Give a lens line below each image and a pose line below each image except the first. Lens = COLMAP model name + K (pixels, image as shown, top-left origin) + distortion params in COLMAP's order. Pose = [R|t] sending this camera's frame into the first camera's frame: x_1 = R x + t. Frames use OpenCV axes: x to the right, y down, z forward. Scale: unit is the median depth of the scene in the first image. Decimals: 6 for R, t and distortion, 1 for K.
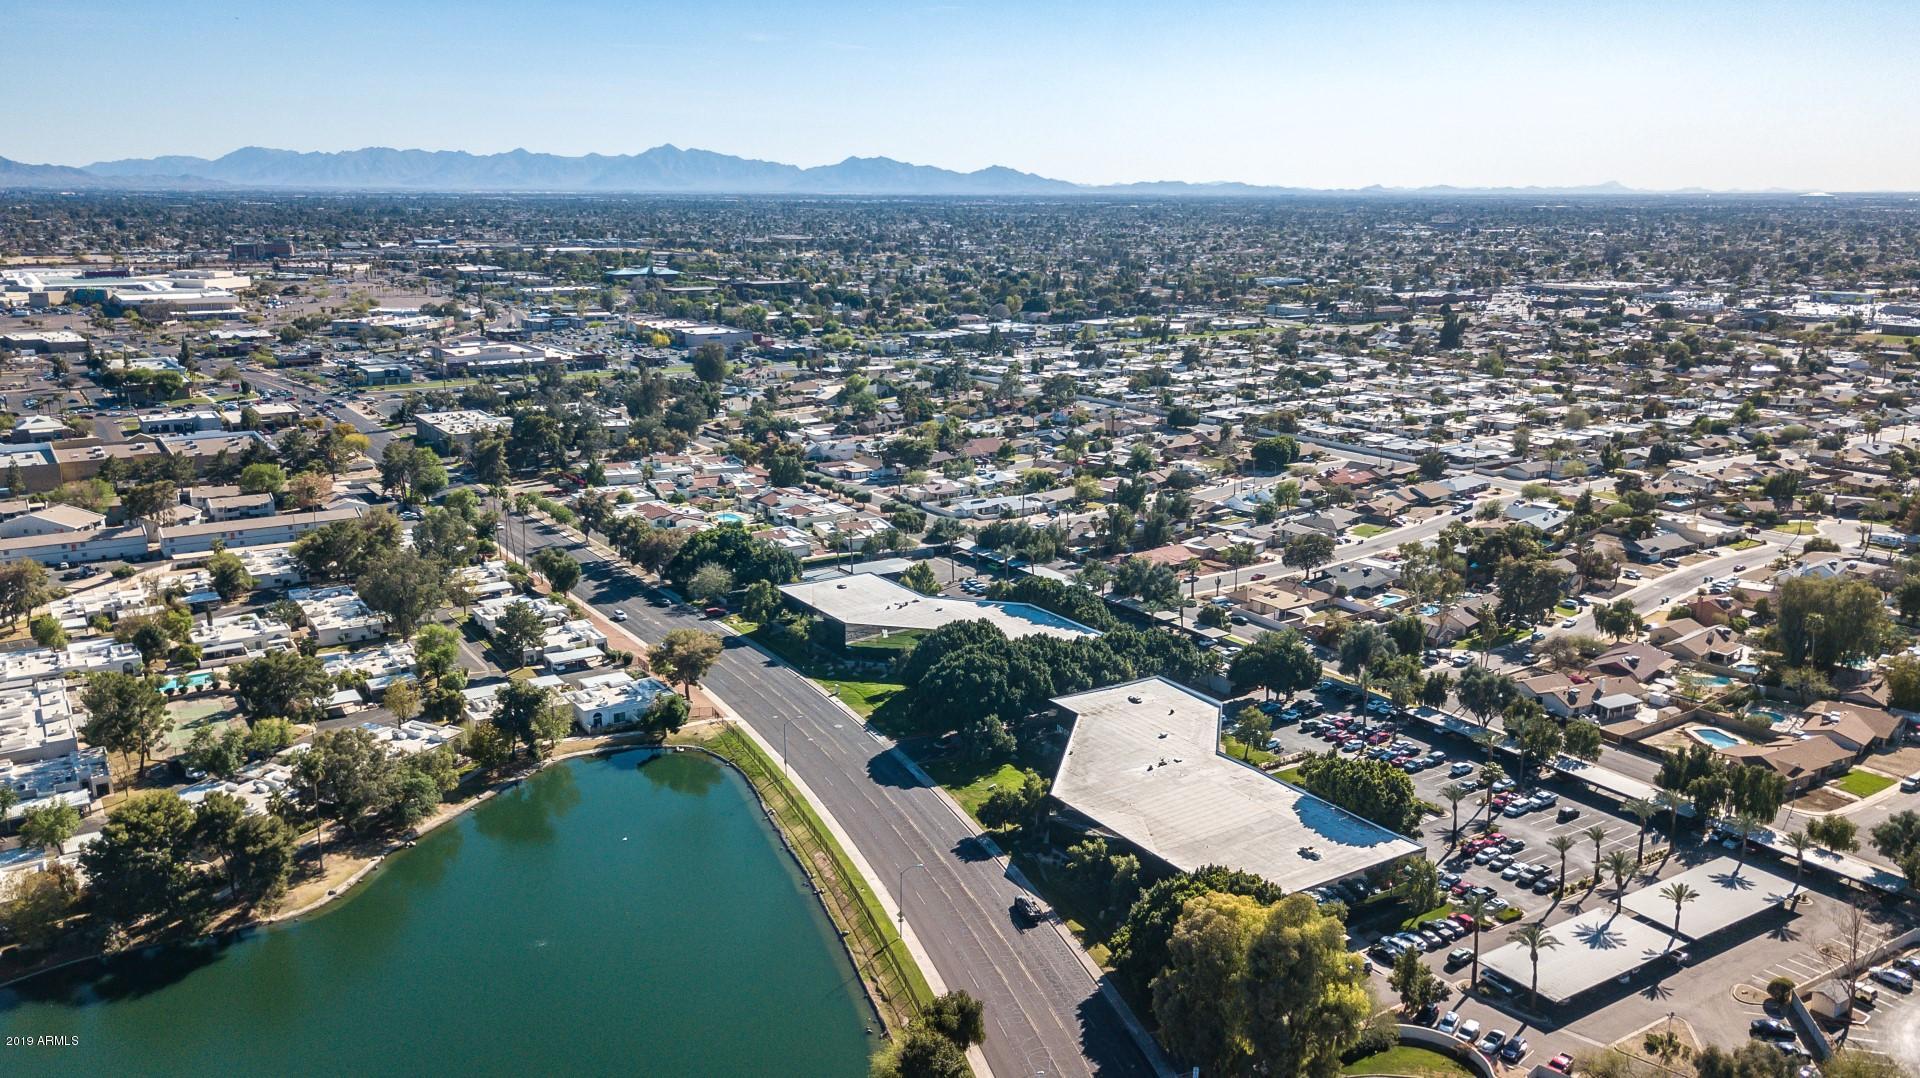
lens RADIAL K [[1474.3, 0, 934.0], [0, 1474.3, 510.0], [0, 0, 1]] dist [0.027534, 0.005425]
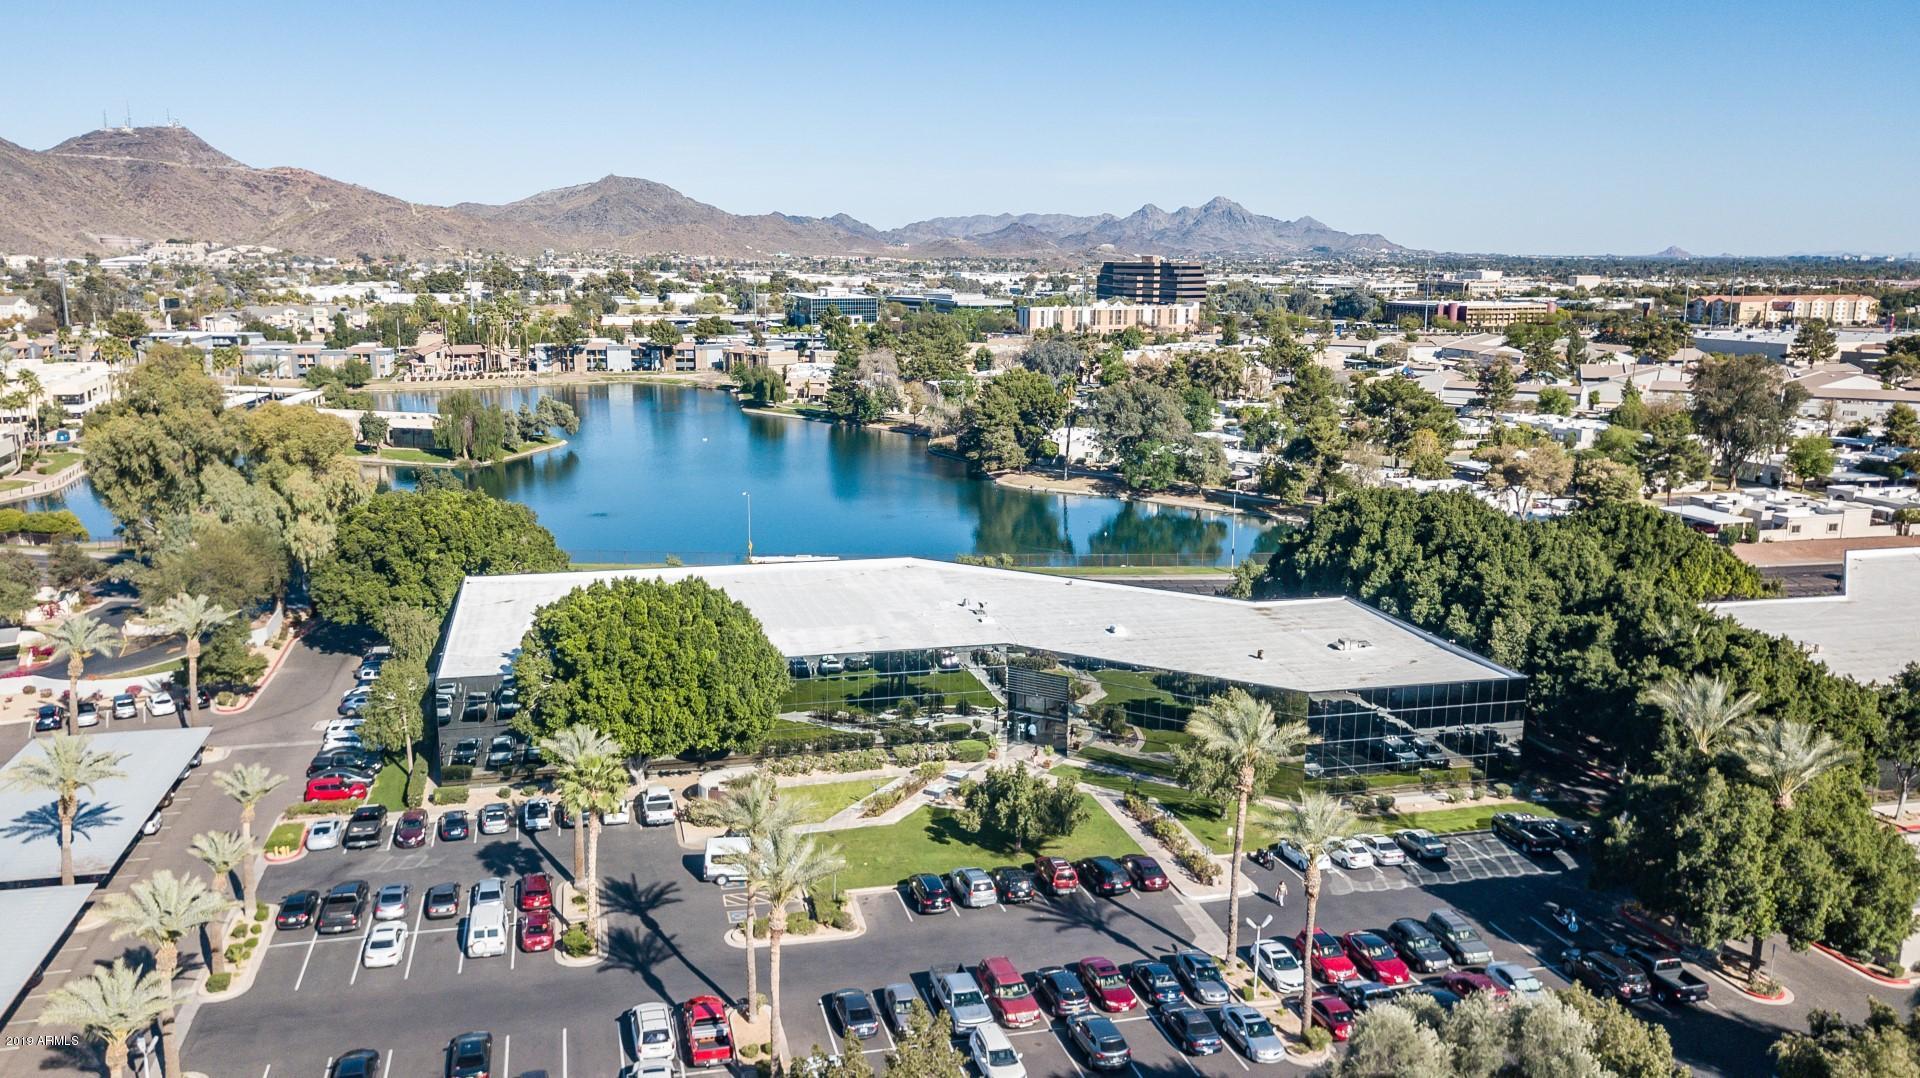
lens RADIAL K [[1474.3, 0, 933.9], [0, 1474.3, 578.3], [0, 0, 1]] dist [0.027534, 0.005425]
pose [[-0.320229, 0.197558, -0.926512, 0.560663], [-0.214913, 0.937365, 0.274152, 0.017358], [0.922641, 0.286911, -0.257714, 0.972881]]
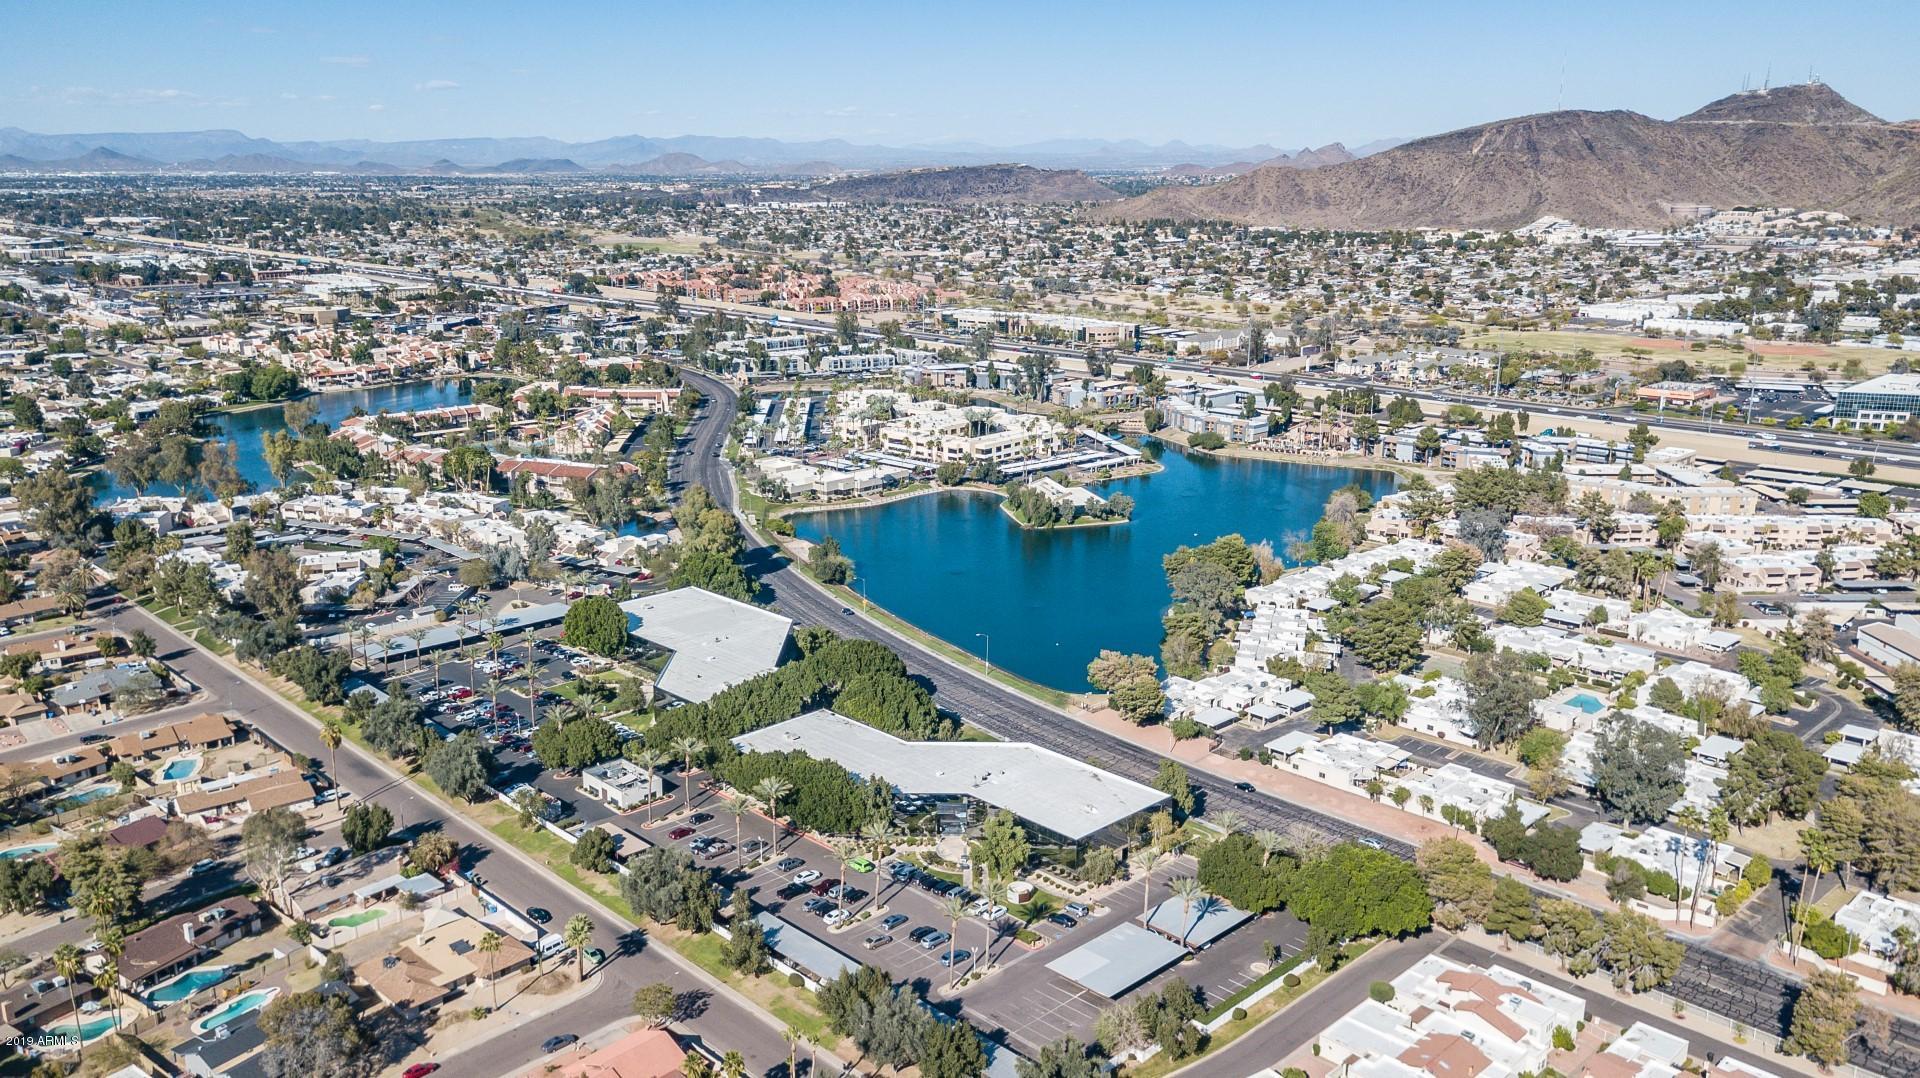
lens RADIAL K [[1474.3, 0, 939.5], [0, 1474.3, 565.5], [0, 0, 1]] dist [0.027534, 0.005425]
pose [[-0.980112, 0.047665, -0.192635, 0.188716], [-0.047409, 0.886375, 0.460533, -0.500269], [0.192698, 0.460507, -0.866487, 1.973373]]
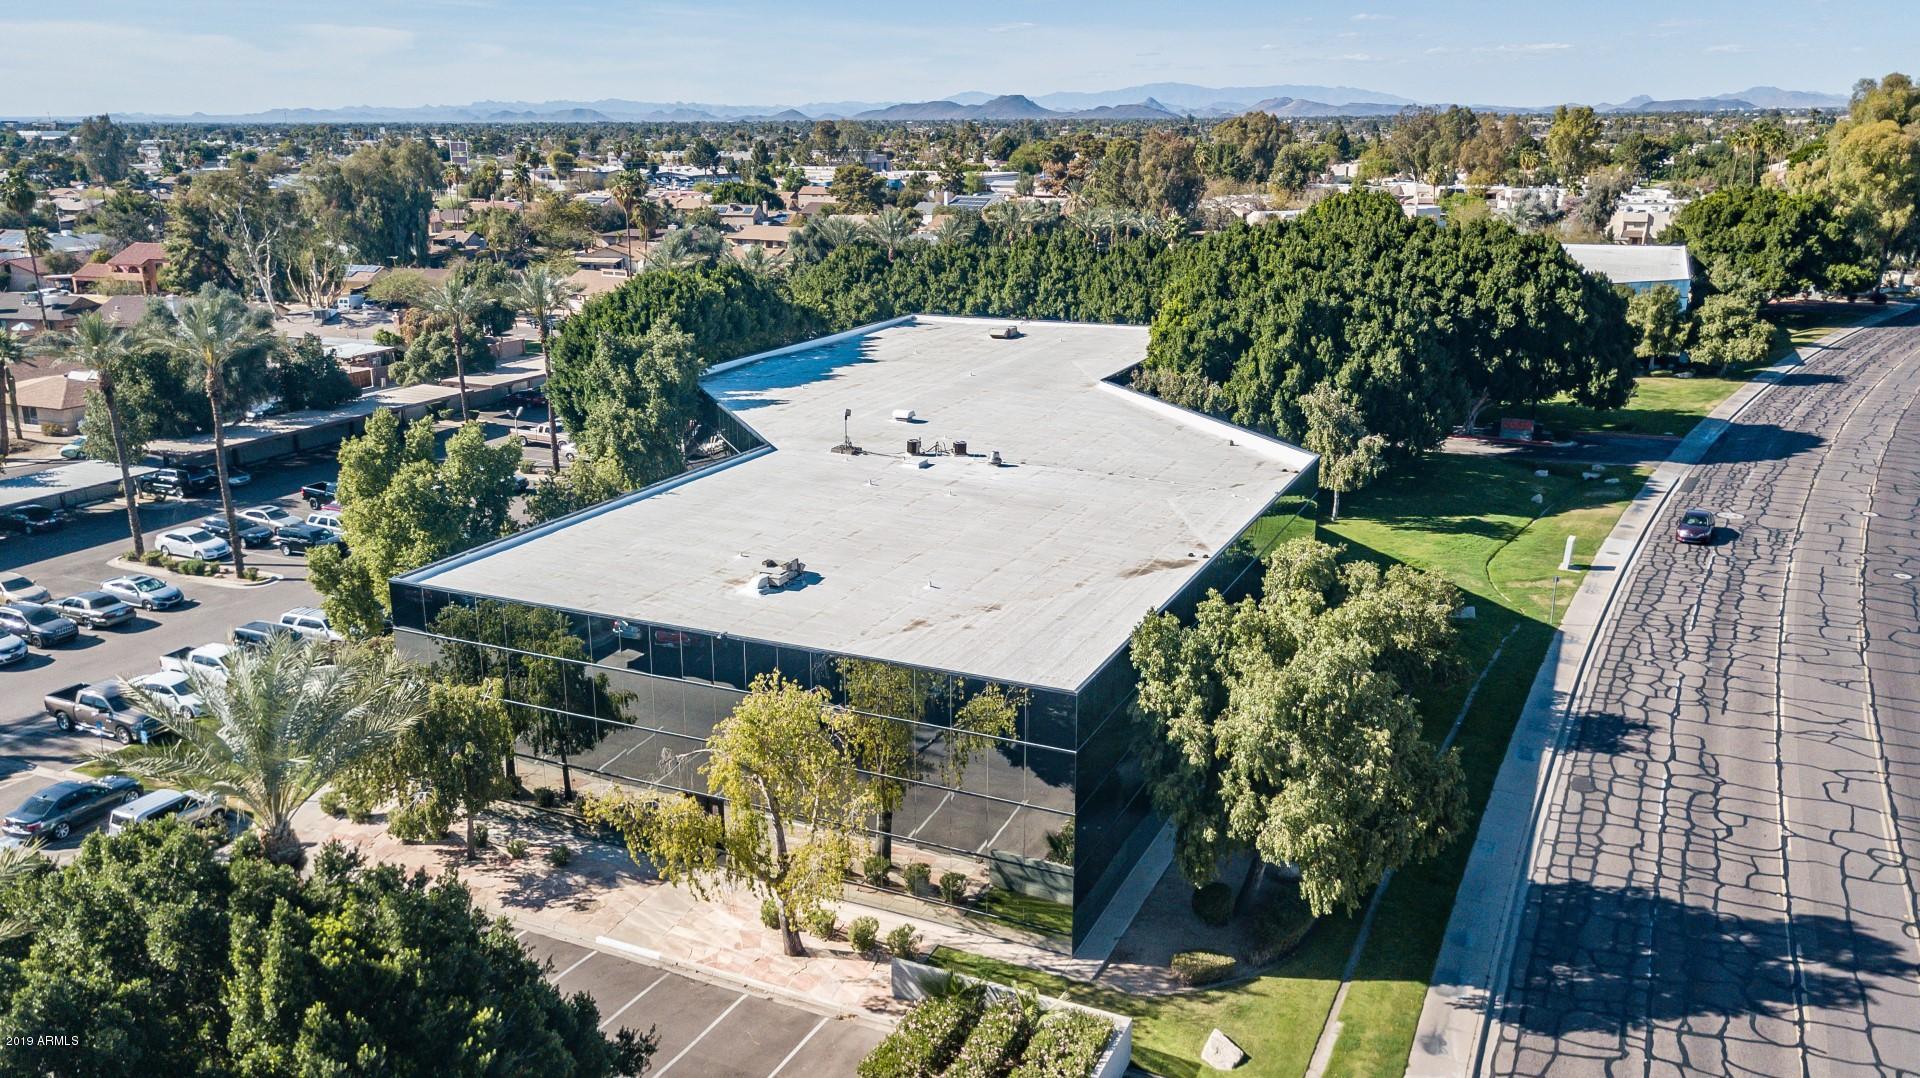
lens RADIAL K [[1474.3, 0, 933.7], [0, 1474.3, 558.4], [0, 0, 1]] dist [0.027534, 0.005425]
pose [[-0.530981, -0.244770, 0.811262, -0.248438], [0.184477, 0.901021, 0.392594, -0.011445], [-0.827059, 0.358119, -0.433271, 1.317810]]
